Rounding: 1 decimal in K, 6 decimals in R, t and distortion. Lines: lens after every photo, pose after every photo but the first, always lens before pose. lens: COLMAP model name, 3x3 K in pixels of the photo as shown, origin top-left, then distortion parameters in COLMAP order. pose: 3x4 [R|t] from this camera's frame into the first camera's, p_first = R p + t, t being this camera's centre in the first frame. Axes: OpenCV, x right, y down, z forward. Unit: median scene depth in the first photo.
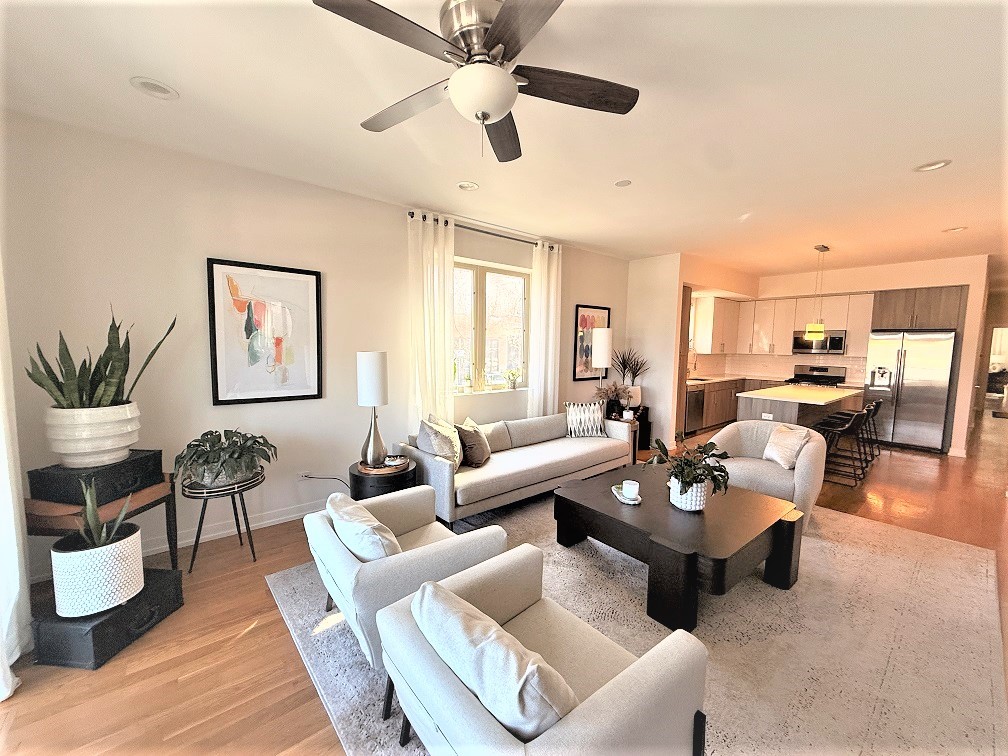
lens RADIAL K [[400.4, 0, 502.1], [0, 400.4, 376.8], [0, 0, 1]] dist [-0.000684, -0.000201]
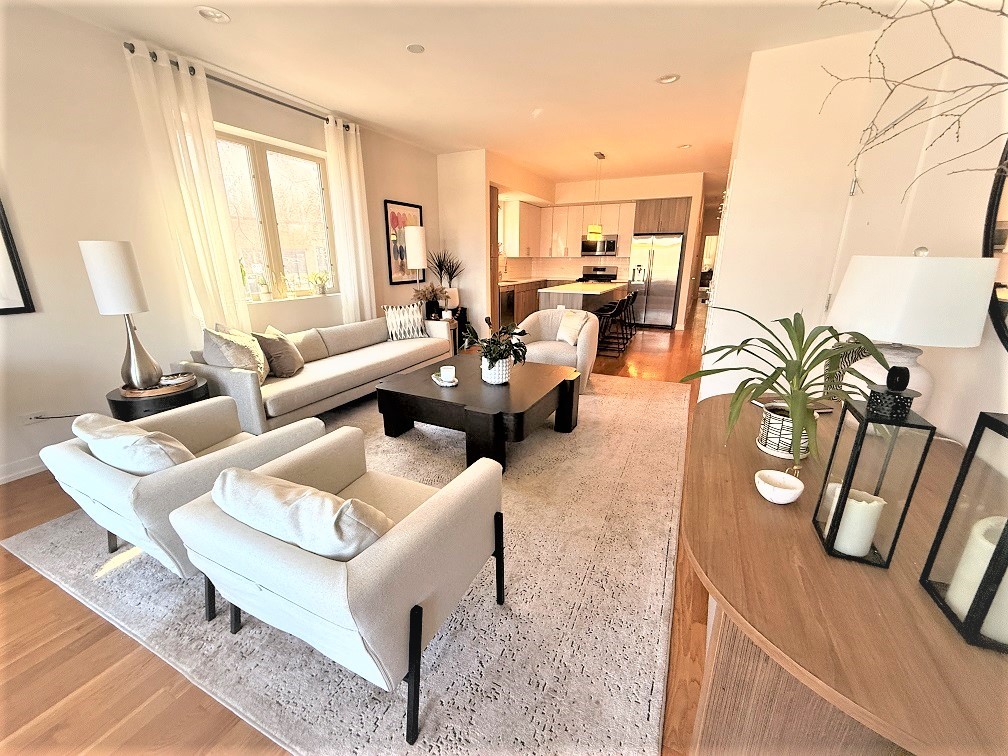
lens RADIAL K [[400.4, 0, 502.1], [0, 400.4, 376.8], [0, 0, 1]] dist [-0.000684, -0.000201]
pose [[0.909590, -0.132109, 0.393945, 0.019608], [0.048187, 0.975250, 0.215791, 0.046784], [-0.412703, -0.177298, 0.893444, -0.021418]]
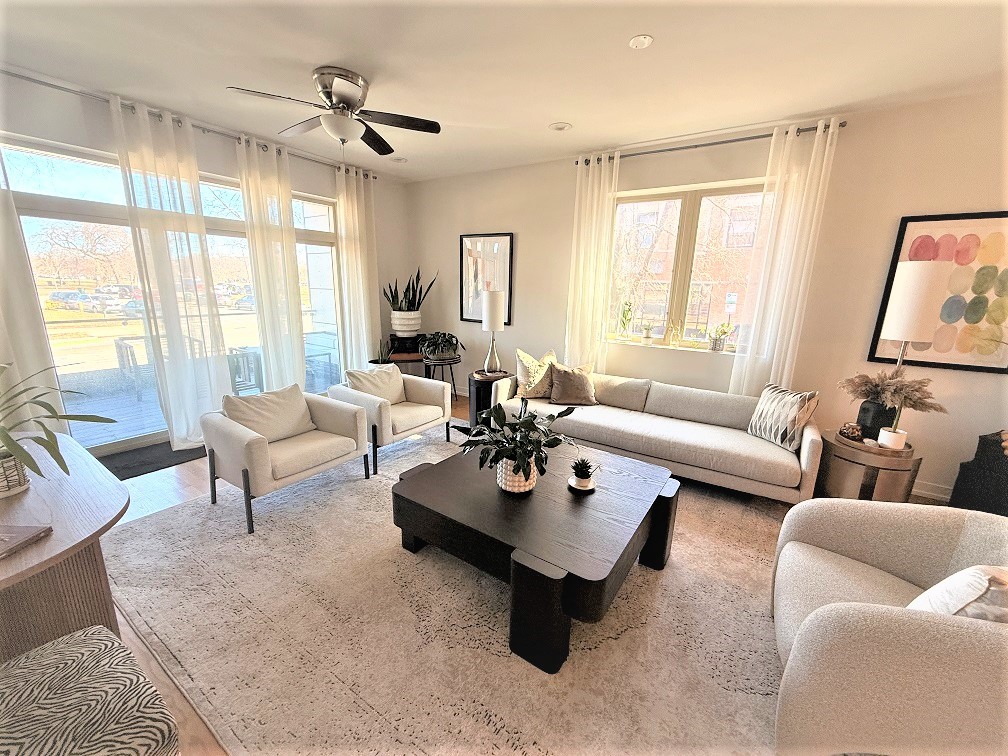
lens RADIAL K [[404.8, 0, 506.6], [0, 404.8, 382.8], [0, 0, 1]] dist [0.000286, 0.000008]
pose [[0.292520, 0.215377, -0.931689, 0.818733], [-0.109112, 0.975460, 0.191238, -0.018898], [0.950014, 0.045718, 0.308842, 0.495471]]
